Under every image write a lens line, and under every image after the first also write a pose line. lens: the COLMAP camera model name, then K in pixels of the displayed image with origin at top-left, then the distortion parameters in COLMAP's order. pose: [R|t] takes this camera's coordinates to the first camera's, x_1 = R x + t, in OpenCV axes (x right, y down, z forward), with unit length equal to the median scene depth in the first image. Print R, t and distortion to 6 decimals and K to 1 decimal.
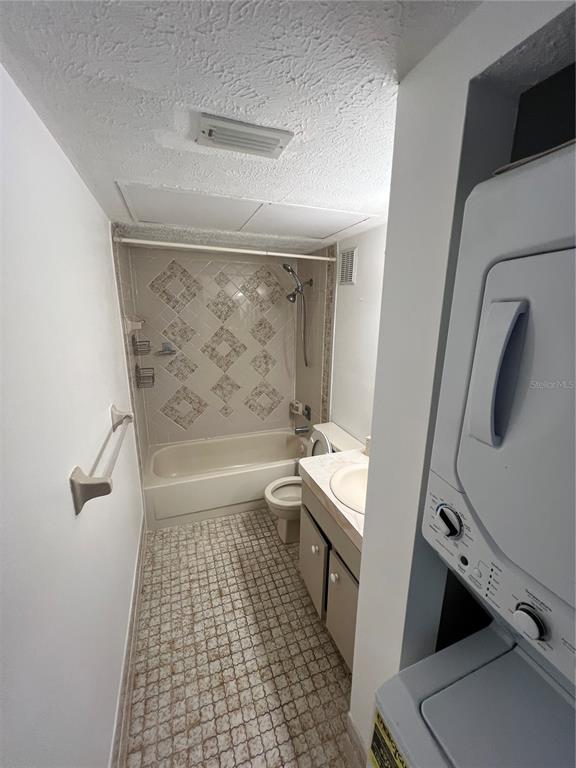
lens RADIAL K [[307.3, 0, 289.2], [0, 307.3, 387.2], [0, 0, 1]] dist [-0.000766, 0.001196]
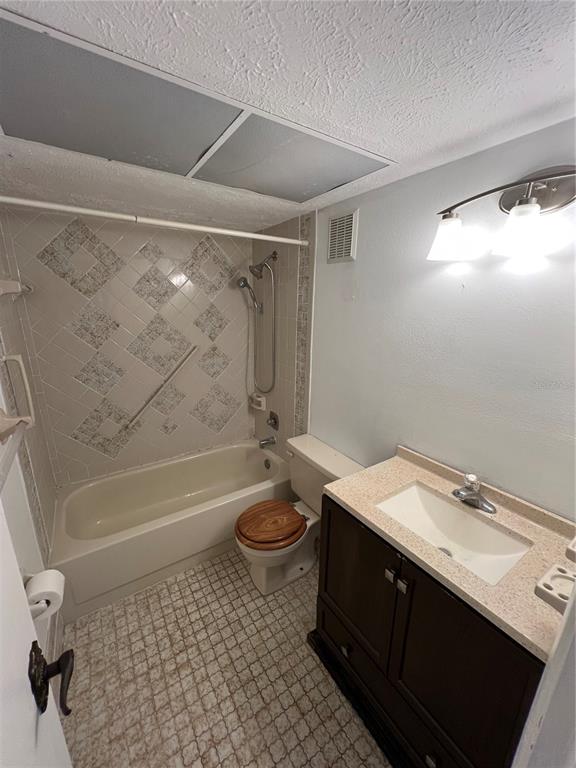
lens RADIAL K [[307.3, 0, 286.4], [0, 307.3, 382.7], [0, 0, 1]] dist [-0.000766, 0.001196]
pose [[0.974720, -0.056308, 0.216219, -0.102112], [0.050545, 0.998206, 0.032100, -0.057722], [-0.217638, -0.020360, 0.975817, 0.245511]]
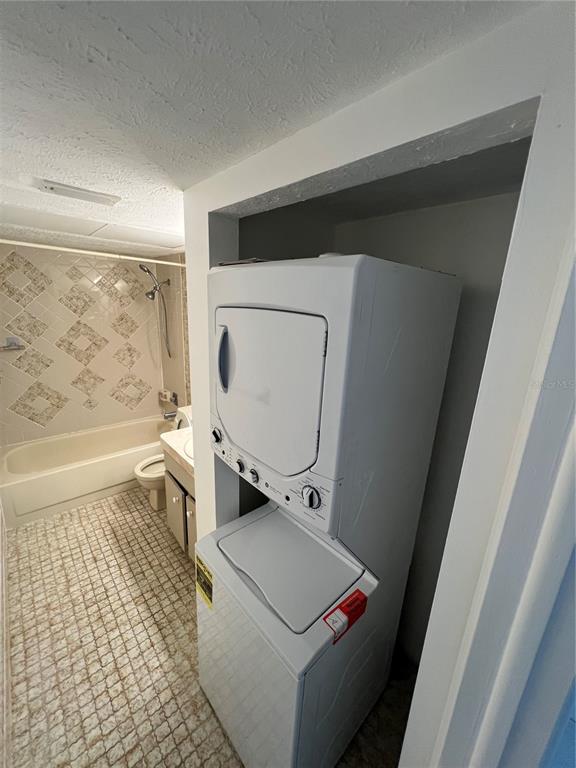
lens RADIAL K [[307.3, 0, 287.0], [0, 307.3, 386.3], [0, 0, 1]] dist [-0.000766, 0.001196]
pose [[0.934011, -0.065722, 0.351148, 0.066942], [0.054629, 0.997647, 0.041415, 0.016861], [-0.353044, -0.019499, 0.935404, -0.244211]]
